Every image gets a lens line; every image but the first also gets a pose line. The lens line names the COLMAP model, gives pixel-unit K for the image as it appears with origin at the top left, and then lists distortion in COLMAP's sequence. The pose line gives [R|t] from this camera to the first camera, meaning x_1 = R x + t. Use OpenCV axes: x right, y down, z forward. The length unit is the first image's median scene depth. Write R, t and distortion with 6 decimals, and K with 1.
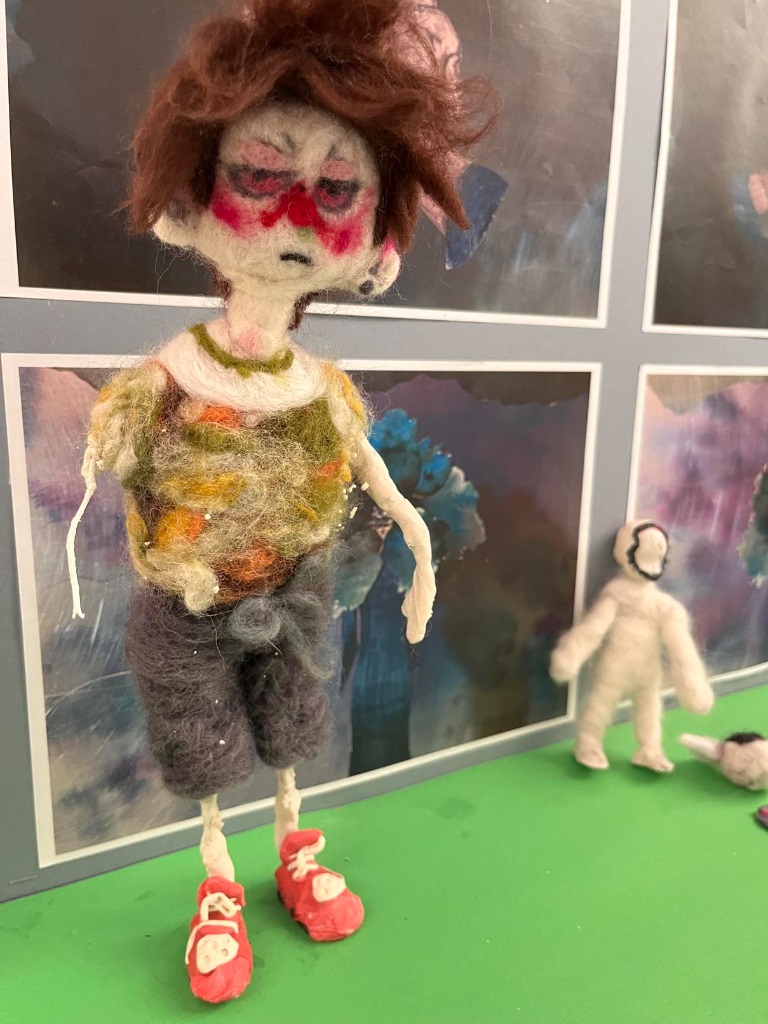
lens RADIAL K [[856.8, 0, 390.7], [0, 856.8, 519.3], [0, 0, 1]] dist [-0.012000, -0.006084]
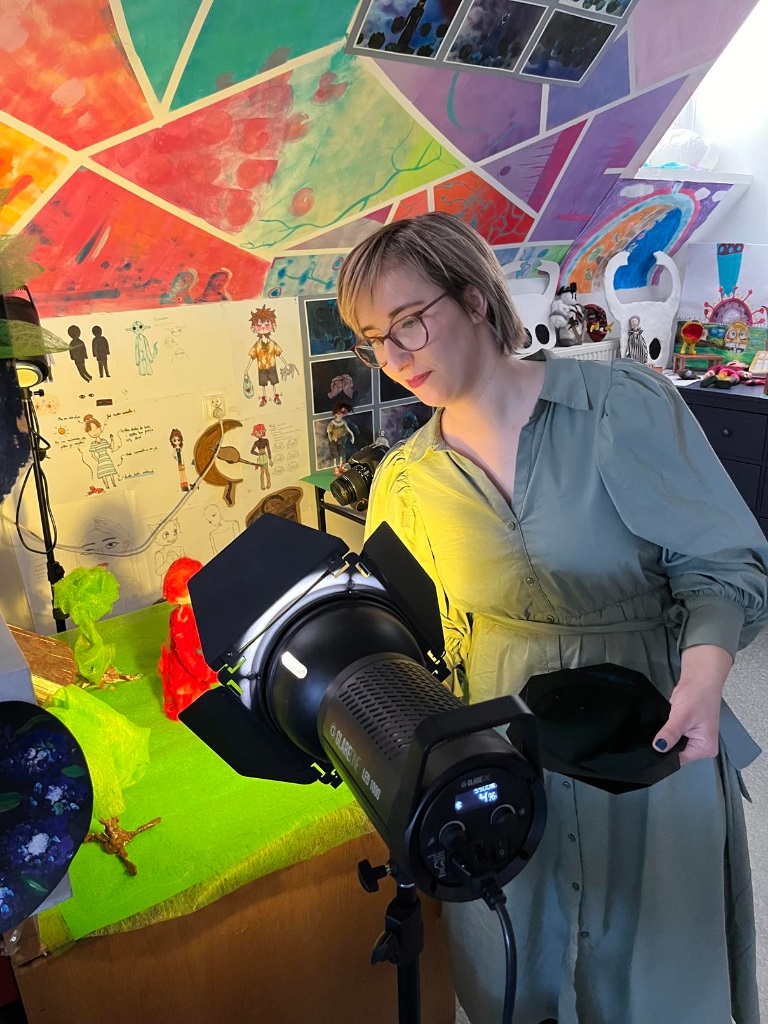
lens RADIAL K [[796.0, 0, 386.6], [0, 796.0, 517.5], [0, 0, 1]] dist [0.038819, -0.075367]
pose [[0.992975, -0.088019, 0.079078, -0.296169], [0.075957, 0.986604, 0.144372, -0.252127], [-0.090726, -0.137352, 0.986359, -6.357510]]
